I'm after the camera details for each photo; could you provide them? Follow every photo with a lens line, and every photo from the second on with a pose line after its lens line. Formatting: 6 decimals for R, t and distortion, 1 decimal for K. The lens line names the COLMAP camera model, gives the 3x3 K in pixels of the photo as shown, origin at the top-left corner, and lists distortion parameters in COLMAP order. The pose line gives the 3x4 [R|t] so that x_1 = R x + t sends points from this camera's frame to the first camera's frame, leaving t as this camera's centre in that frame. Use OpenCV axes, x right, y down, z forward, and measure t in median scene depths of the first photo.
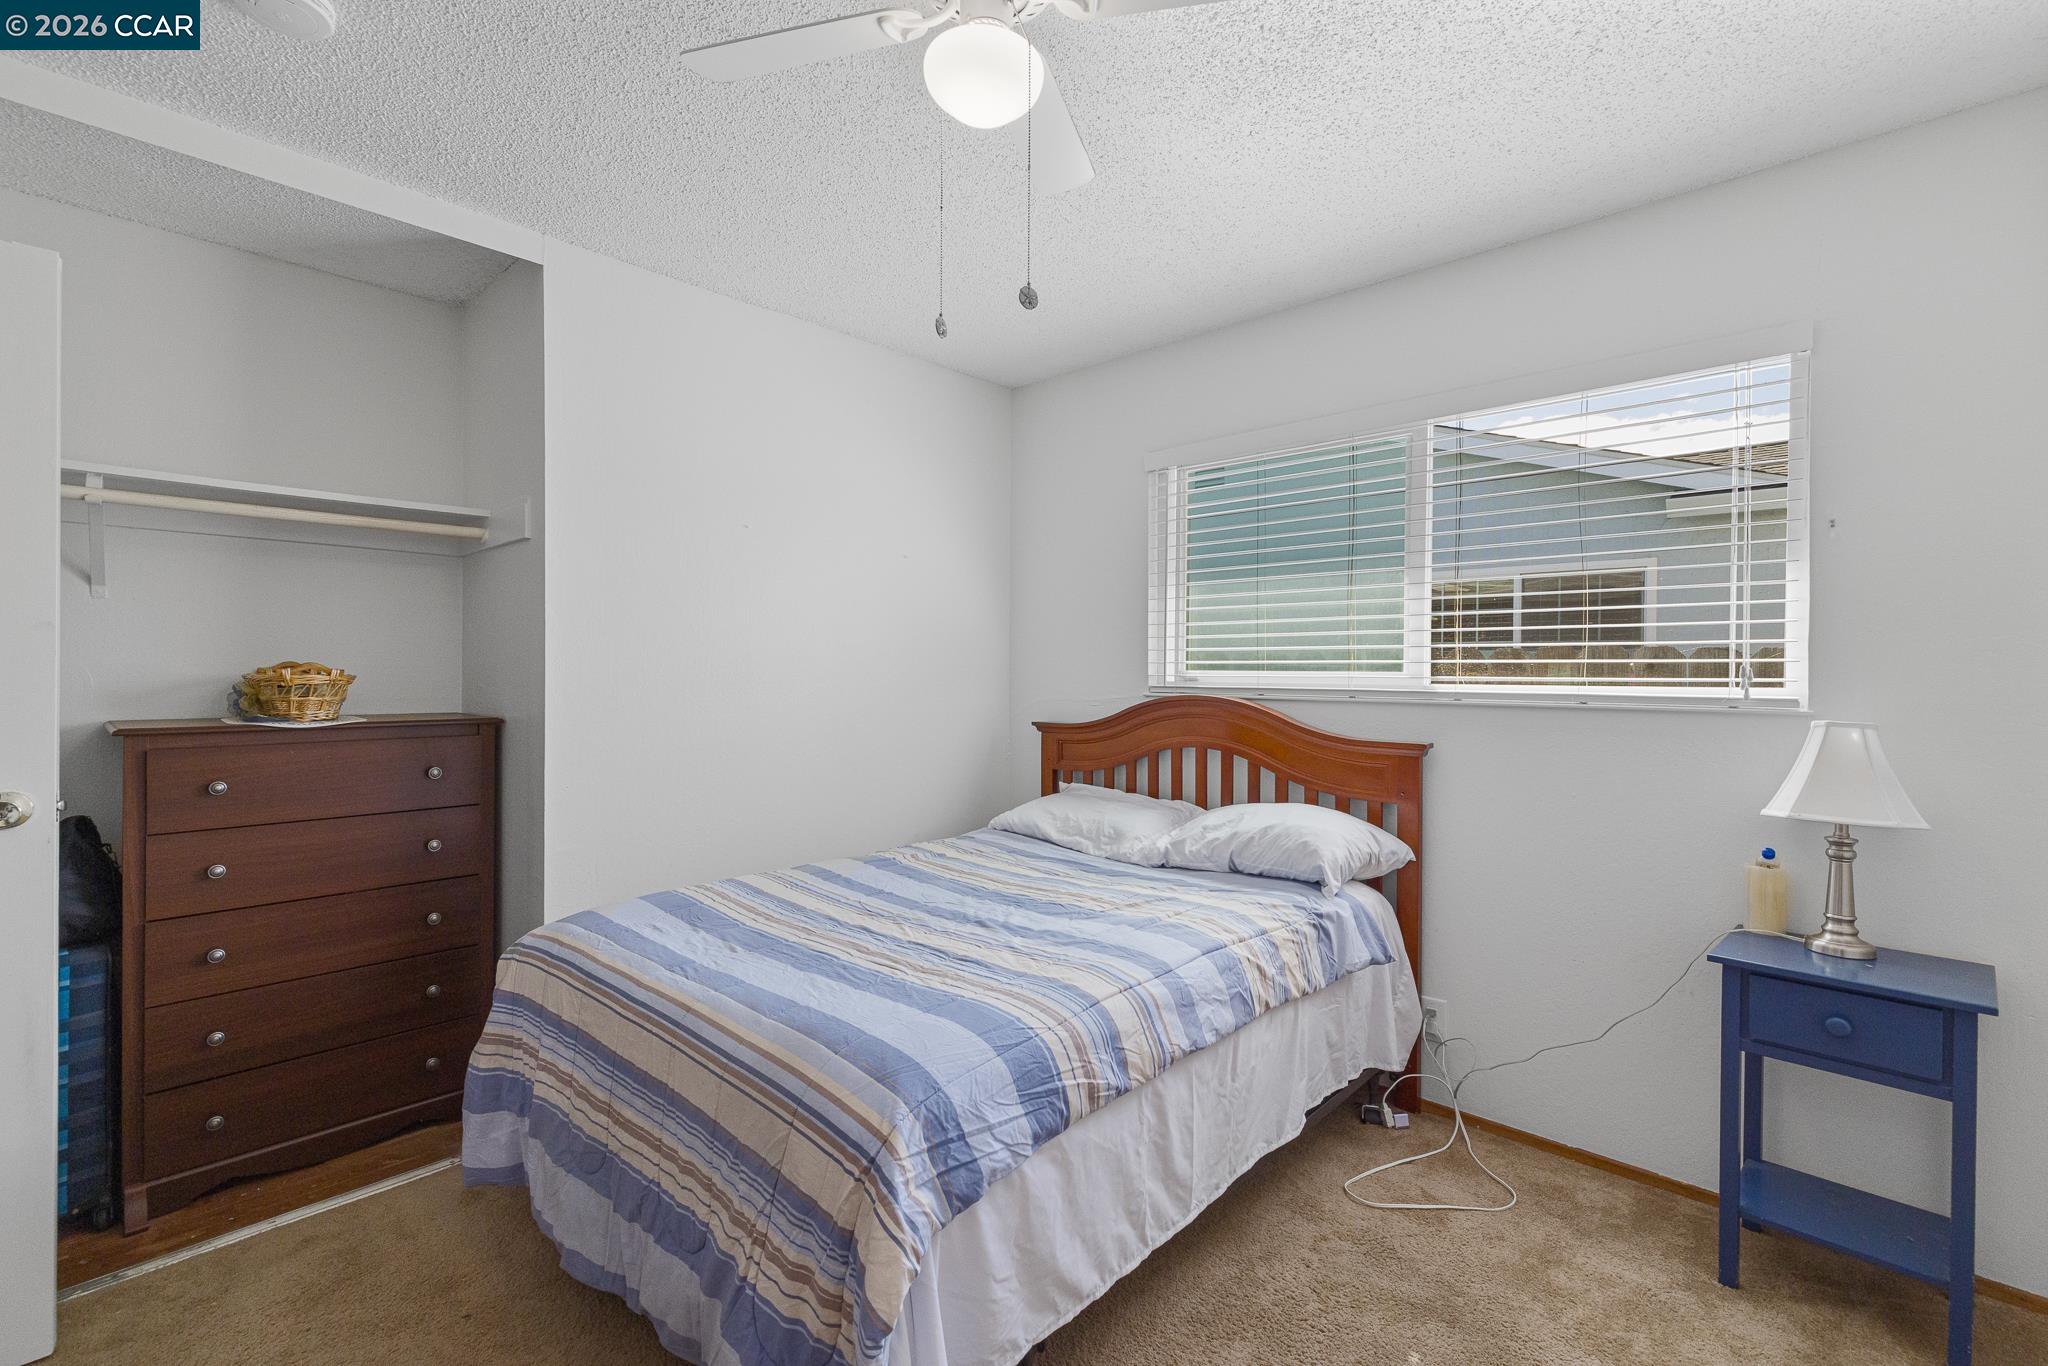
lens RADIAL K [[909.8, 0, 1023.4], [0, 909.8, 647.5], [0, 0, 1]] dist [-0.002221, -0.000103]
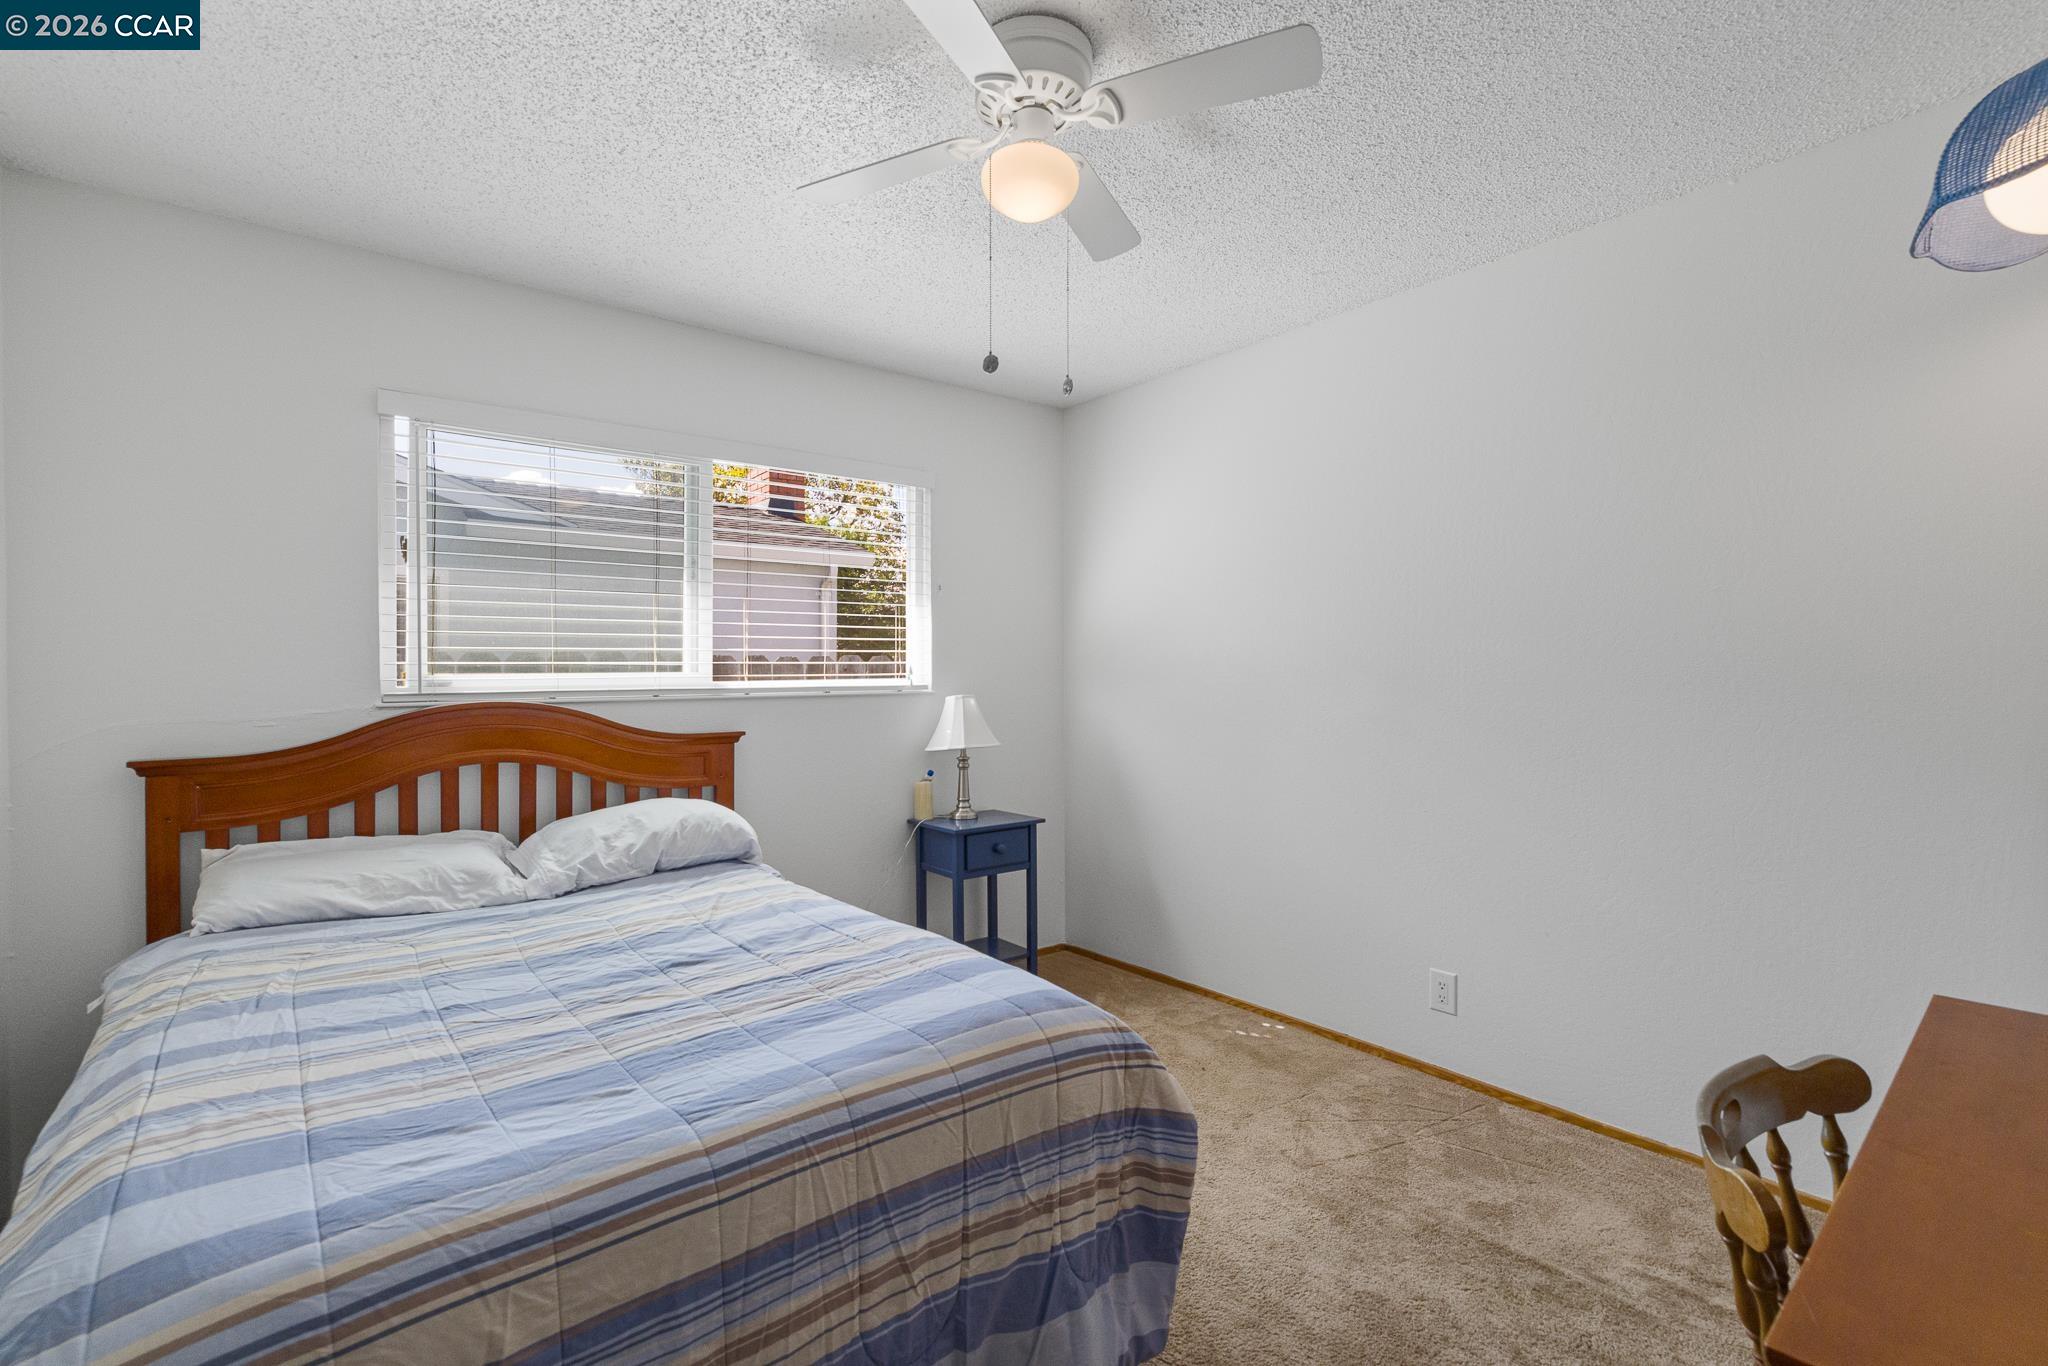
lens RADIAL K [[897.7, 0, 1024.0], [0, 897.7, 683.0], [0, 0, 1]] dist [-0.001277, -0.000056]
pose [[0.140453, -0.020158, 0.989882, -0.857650], [-0.015836, 0.999619, 0.022603, 0.011410], [-0.989961, -0.018850, 0.140080, 0.574909]]
